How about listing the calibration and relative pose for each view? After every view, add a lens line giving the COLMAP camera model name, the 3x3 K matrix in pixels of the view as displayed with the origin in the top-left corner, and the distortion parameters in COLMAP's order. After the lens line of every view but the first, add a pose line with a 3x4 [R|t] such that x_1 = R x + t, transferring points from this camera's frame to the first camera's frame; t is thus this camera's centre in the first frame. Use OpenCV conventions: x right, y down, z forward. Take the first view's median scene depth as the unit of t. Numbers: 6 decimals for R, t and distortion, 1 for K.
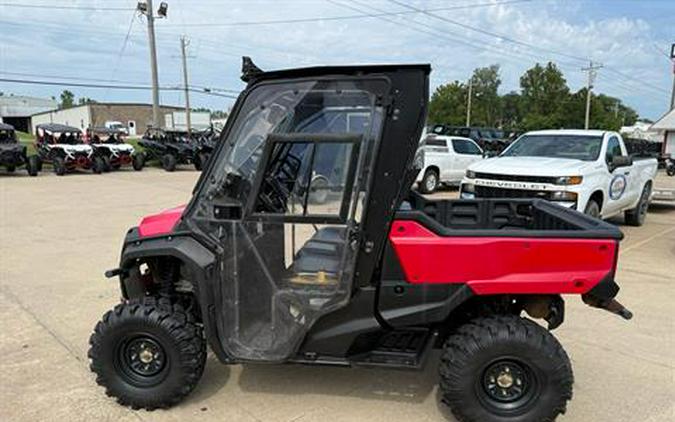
lens RADIAL K [[500.6, 0, 336.0], [0, 500.6, 248.2], [0, 0, 1]] dist [0.008312, -0.006985]
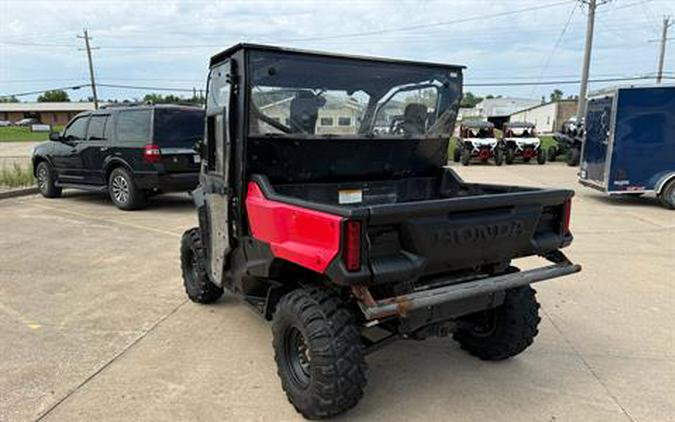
lens RADIAL K [[500.6, 0, 336.0], [0, 500.6, 248.2], [0, 0, 1]] dist [0.008312, -0.006985]
pose [[0.622394, 0.162018, -0.765752, 0.983334], [-0.158377, 0.984173, 0.079504, -0.024329], [0.766513, 0.071795, 0.638203, 0.362359]]
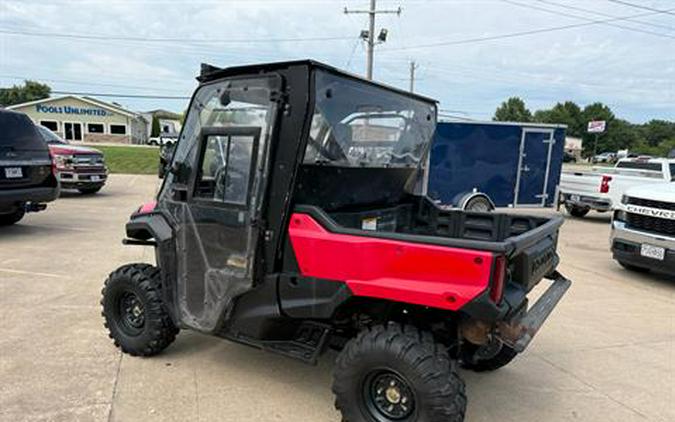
lens RADIAL K [[500.6, 0, 336.0], [0, 500.6, 248.2], [0, 0, 1]] dist [0.008312, -0.006985]
pose [[0.897944, 0.109926, -0.426160, 0.549902], [-0.126538, 0.991903, -0.010767, 0.014937], [0.421526, 0.063594, 0.904584, 0.089534]]
